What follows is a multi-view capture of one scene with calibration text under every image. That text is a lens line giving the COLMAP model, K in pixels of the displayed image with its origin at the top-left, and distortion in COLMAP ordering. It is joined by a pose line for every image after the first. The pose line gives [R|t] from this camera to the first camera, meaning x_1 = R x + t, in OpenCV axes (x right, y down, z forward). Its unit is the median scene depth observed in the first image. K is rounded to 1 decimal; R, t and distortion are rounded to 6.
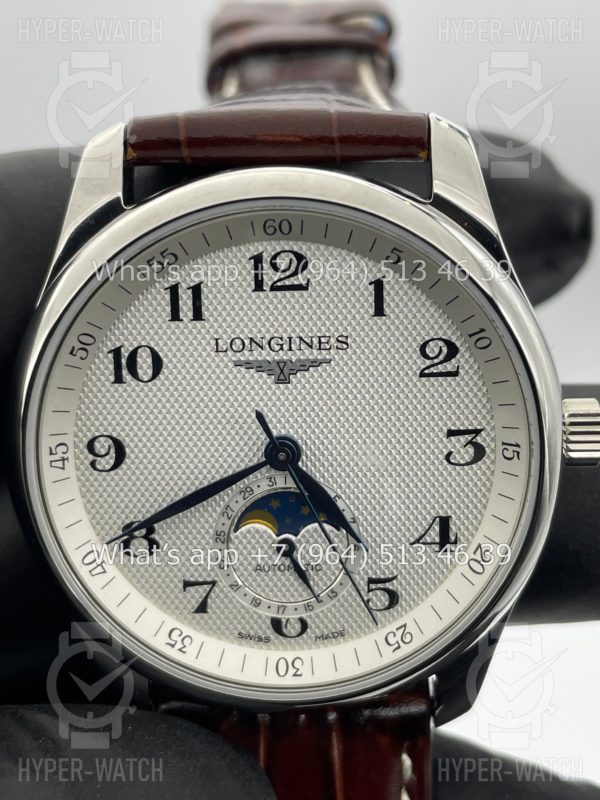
lens RADIAL K [[1239.7, 0, 298.3], [0, 1239.7, 395.5], [0, 0, 1]] dist [0.109452, 0.000000]
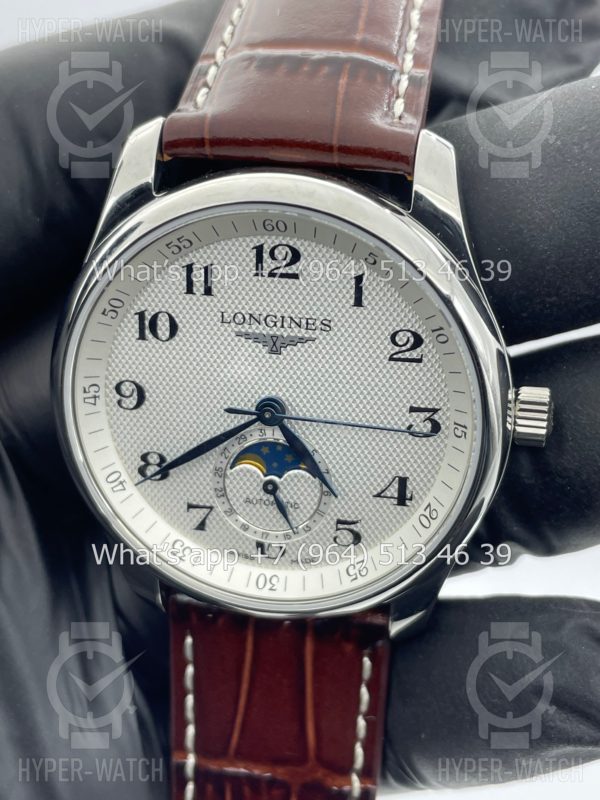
lens RADIAL K [[1239.7, 0, 300.6], [0, 1239.7, 399.5], [0, 0, 1]] dist [0.109452, 0.000000]
pose [[0.984732, 0.102159, -0.140952, 0.182411], [-0.081980, 0.986436, 0.142212, -0.136742], [0.153568, -0.128485, 0.979749, -0.164421]]
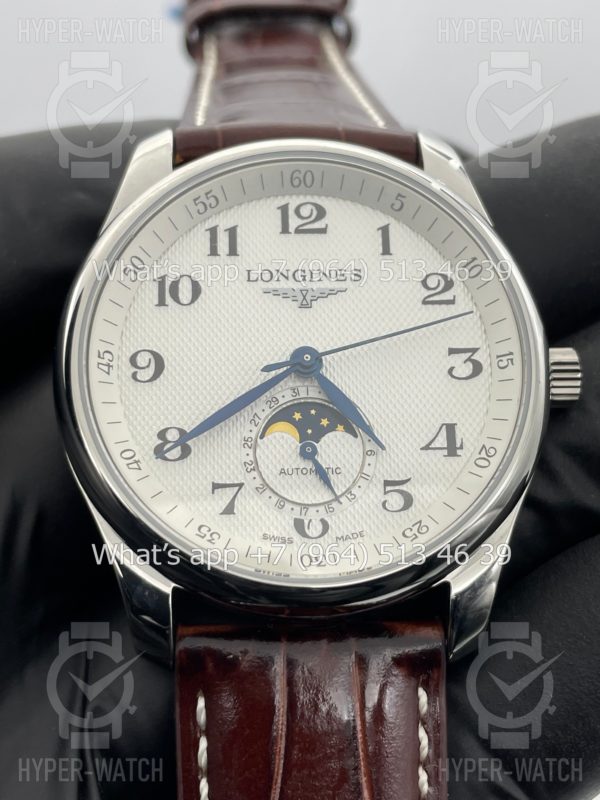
lens RADIAL K [[1239.7, 0, 300.1], [0, 1239.7, 399.2], [0, 0, 1]] dist [0.109452, 0.000000]
pose [[0.995630, 0.024500, 0.090119, -0.118554], [0.018965, 0.891830, -0.451973, 0.584001], [-0.091444, 0.451707, 0.887468, 0.014953]]
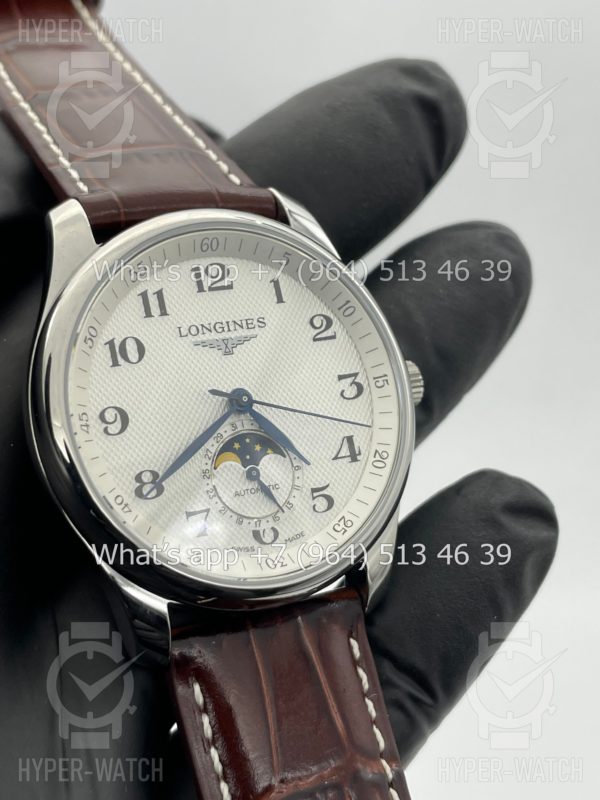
lens RADIAL K [[1239.7, 0, 301.1], [0, 1239.7, 399.7], [0, 0, 1]] dist [0.109452, 0.000000]
pose [[0.868001, -0.098090, 0.486777, -0.621308], [0.269975, 0.915972, -0.296832, 0.469387], [-0.416758, 0.389068, 0.821547, -0.157803]]
